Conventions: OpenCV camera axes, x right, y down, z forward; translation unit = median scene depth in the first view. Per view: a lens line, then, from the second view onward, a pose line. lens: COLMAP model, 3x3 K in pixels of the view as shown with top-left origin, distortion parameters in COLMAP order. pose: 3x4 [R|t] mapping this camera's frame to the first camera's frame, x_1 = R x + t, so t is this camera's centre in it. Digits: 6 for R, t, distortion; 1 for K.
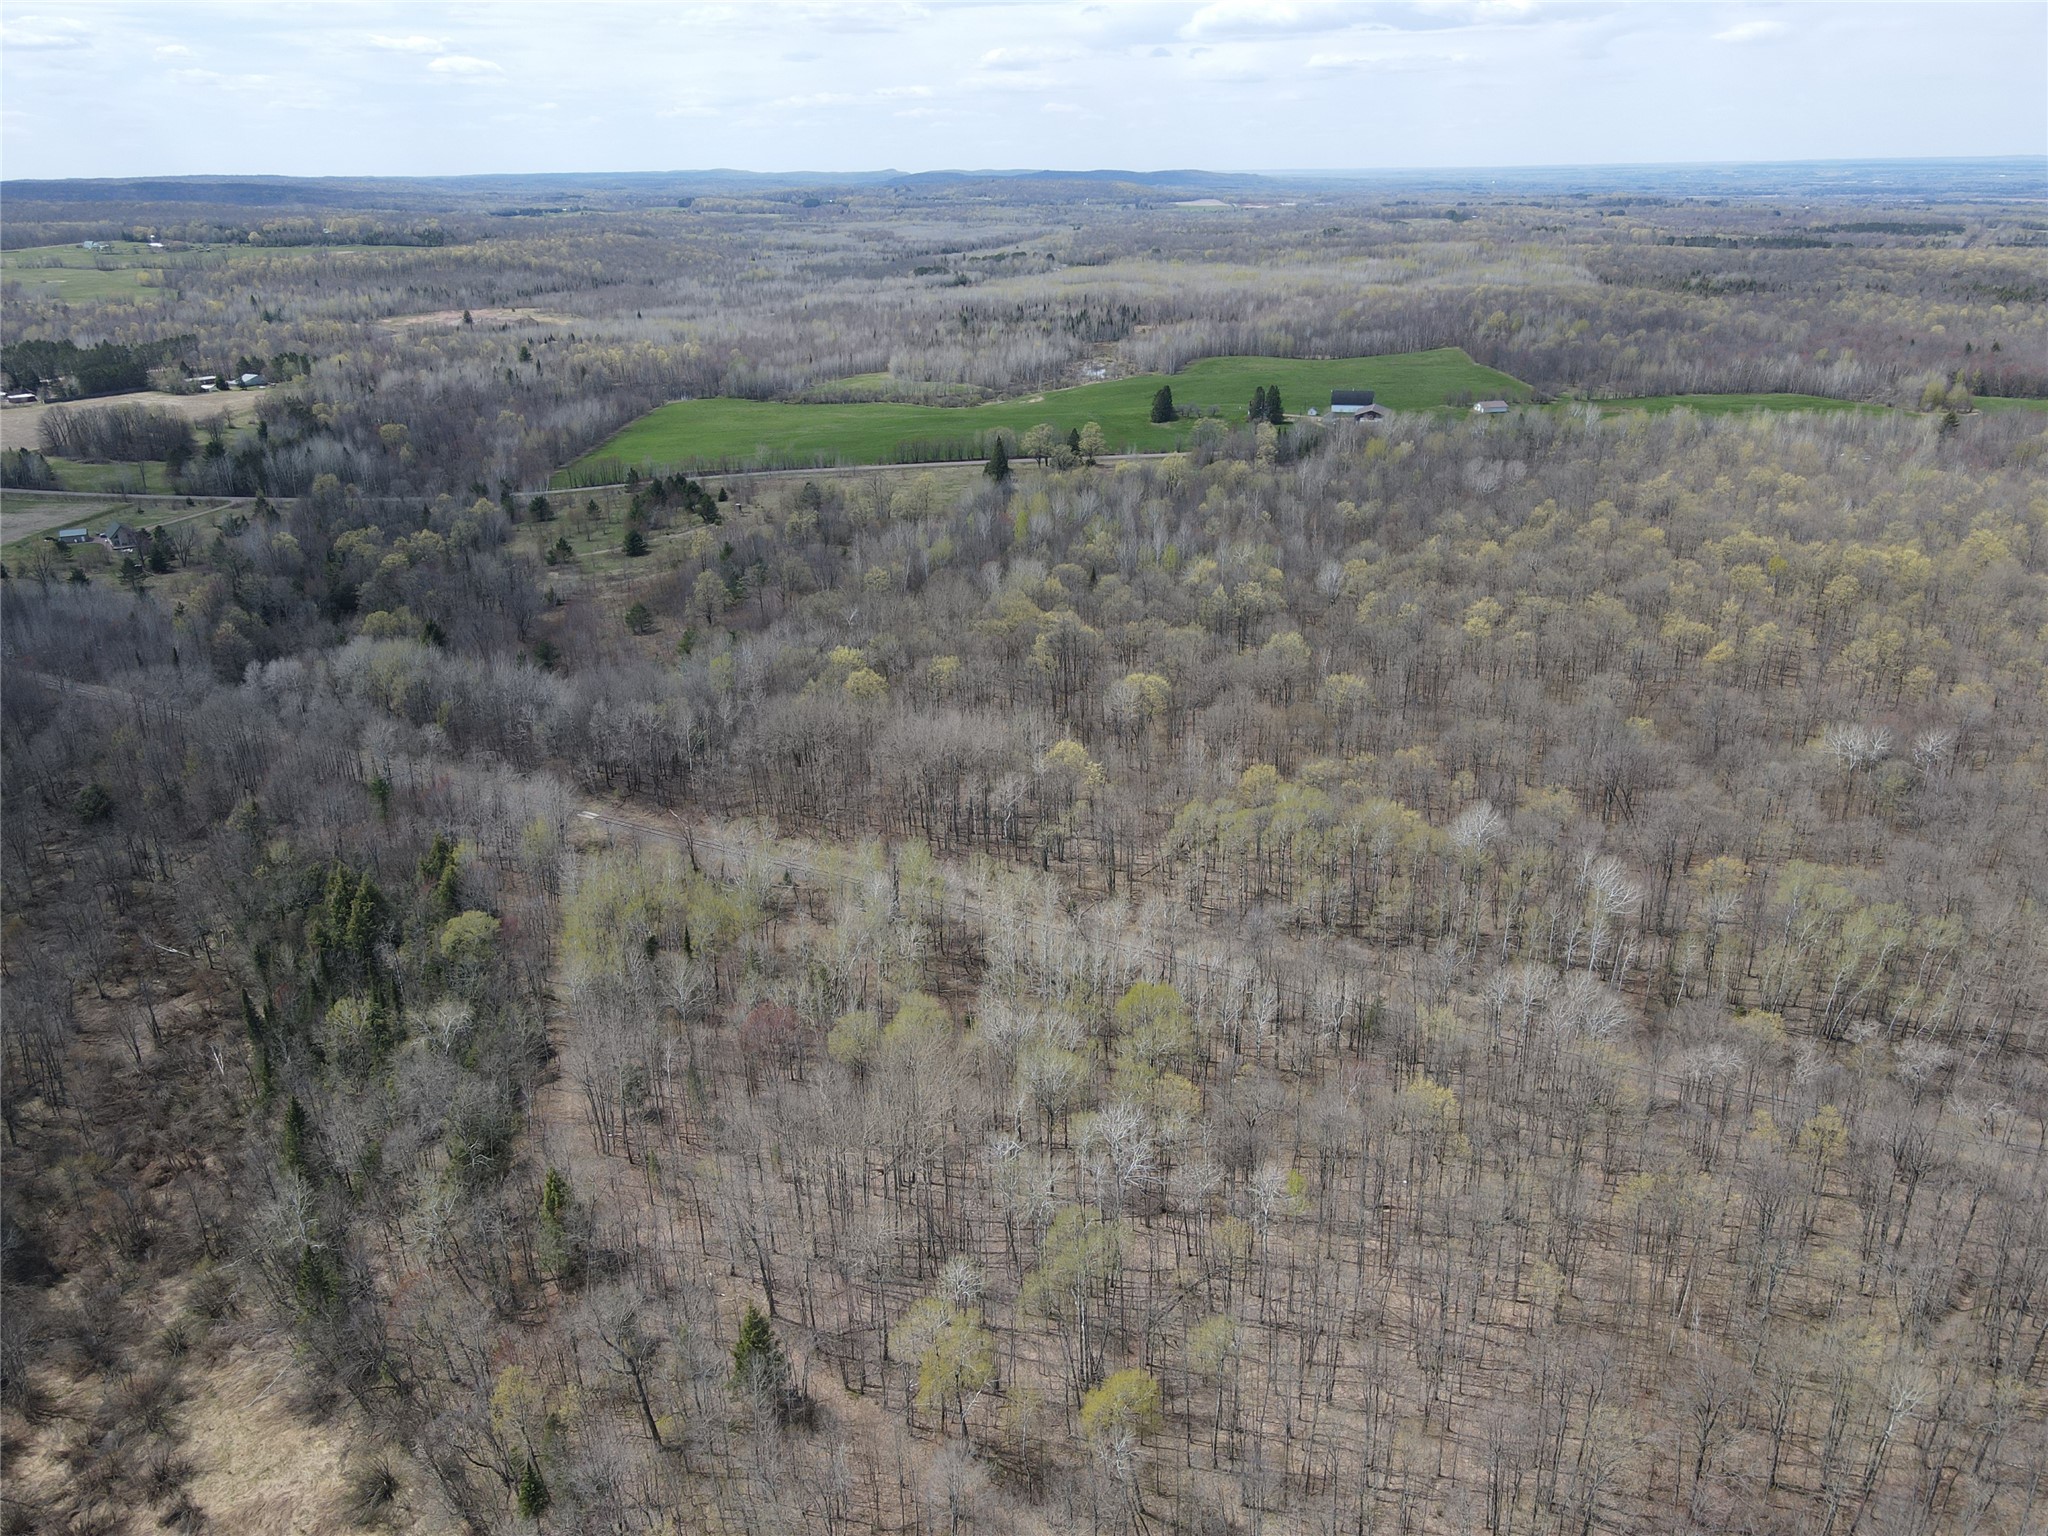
lens RADIAL K [[1507.2, 0, 1021.6], [0, 1507.2, 765.3], [0, 0, 1]] dist [0.006327, 0.013665]
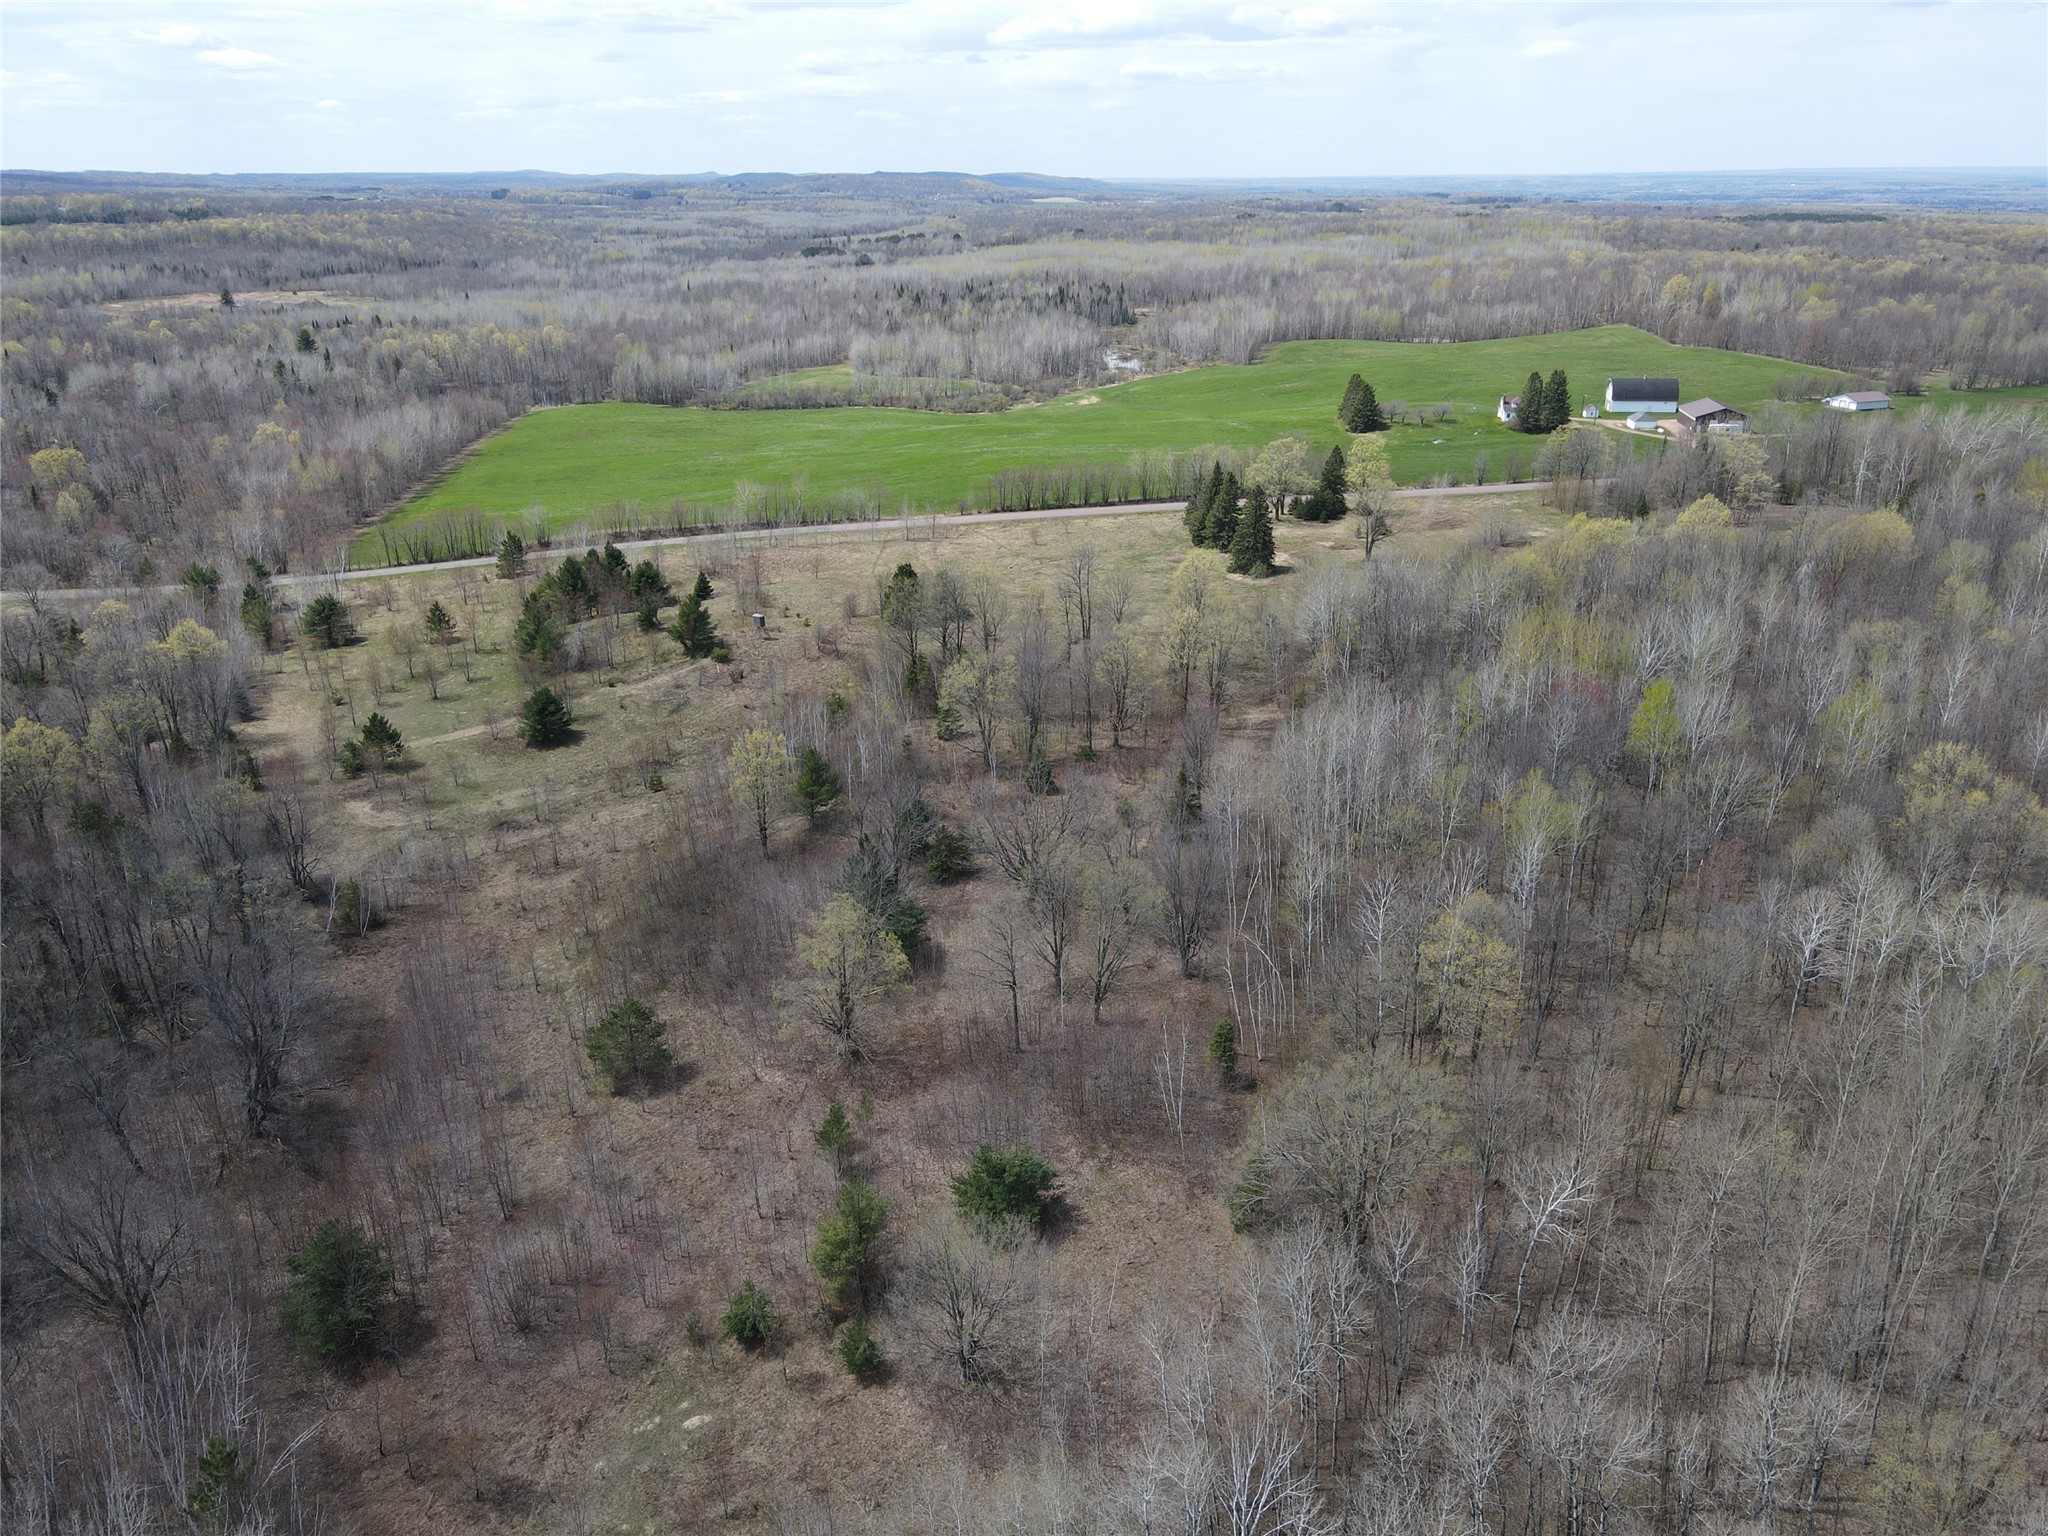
lens RADIAL K [[1507.2, 0, 1021.6], [0, 1507.2, 765.3], [0, 0, 1]] dist [0.006327, 0.013665]
pose [[0.993632, -0.034931, 0.107123, -0.084736], [0.035482, 0.999365, -0.003243, -0.064946], [-0.106942, 0.007024, 0.994240, 0.277823]]
